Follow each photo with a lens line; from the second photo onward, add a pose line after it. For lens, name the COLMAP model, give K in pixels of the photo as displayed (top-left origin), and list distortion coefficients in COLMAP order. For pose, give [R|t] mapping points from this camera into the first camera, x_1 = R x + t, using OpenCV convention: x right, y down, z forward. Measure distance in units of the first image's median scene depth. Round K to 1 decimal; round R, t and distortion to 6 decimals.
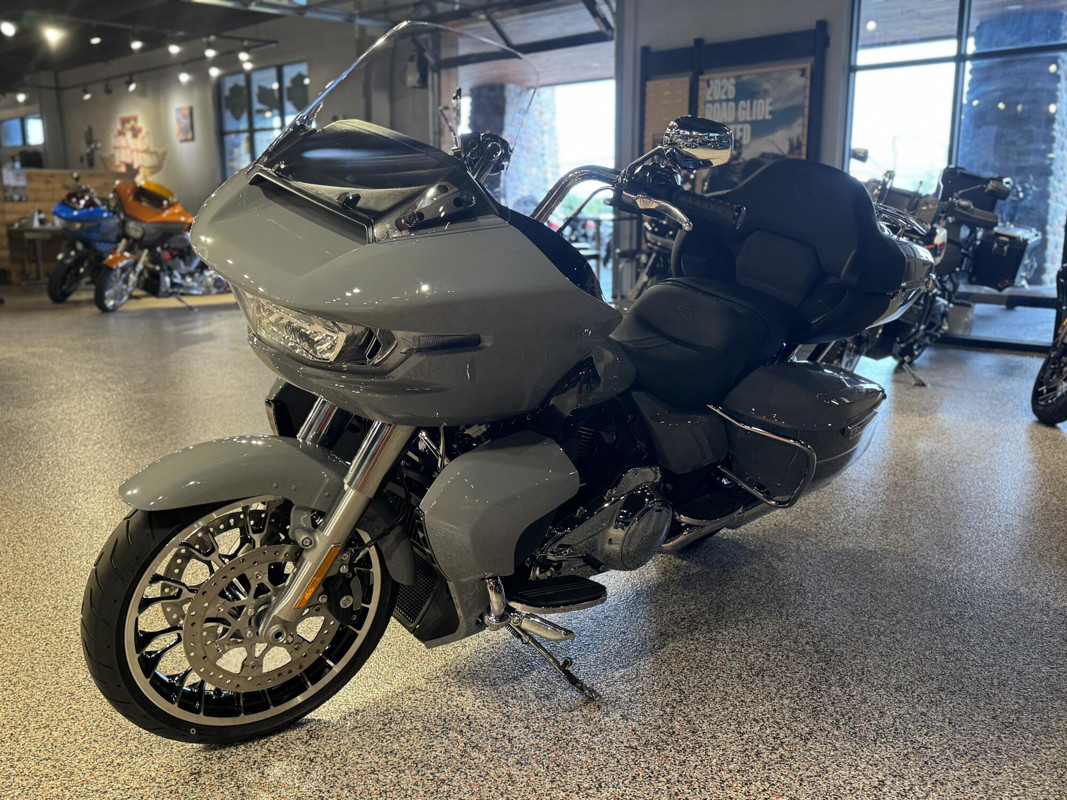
lens RADIAL K [[985.1, 0, 533.5], [0, 985.1, 400.0], [0, 0, 1]] dist [-0.002983, -0.002166]
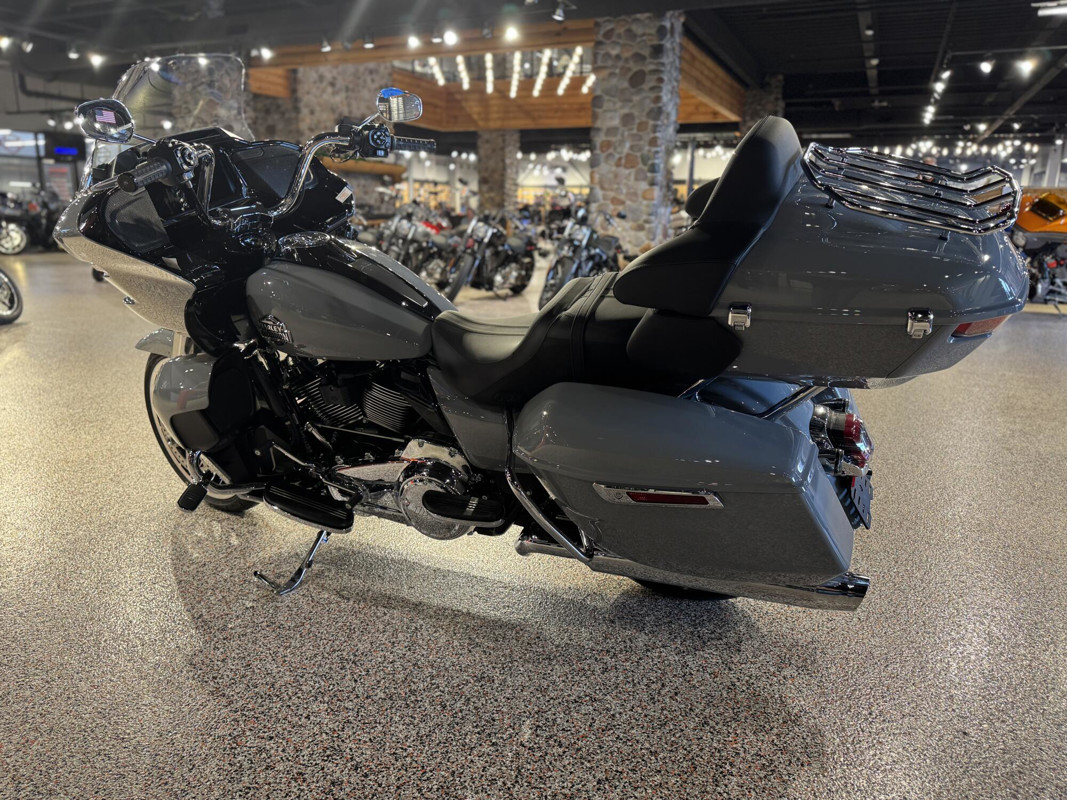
lens RADIAL K [[769.6, 0, 533.5], [0, 769.6, 400.0], [0, 0, 1]] dist [0.002618, -0.002806]
pose [[0.359336, 0.216353, -0.907782, 0.217421], [-0.188018, 0.969591, 0.156659, -0.031242], [0.914071, 0.114386, 0.389088, 0.192217]]
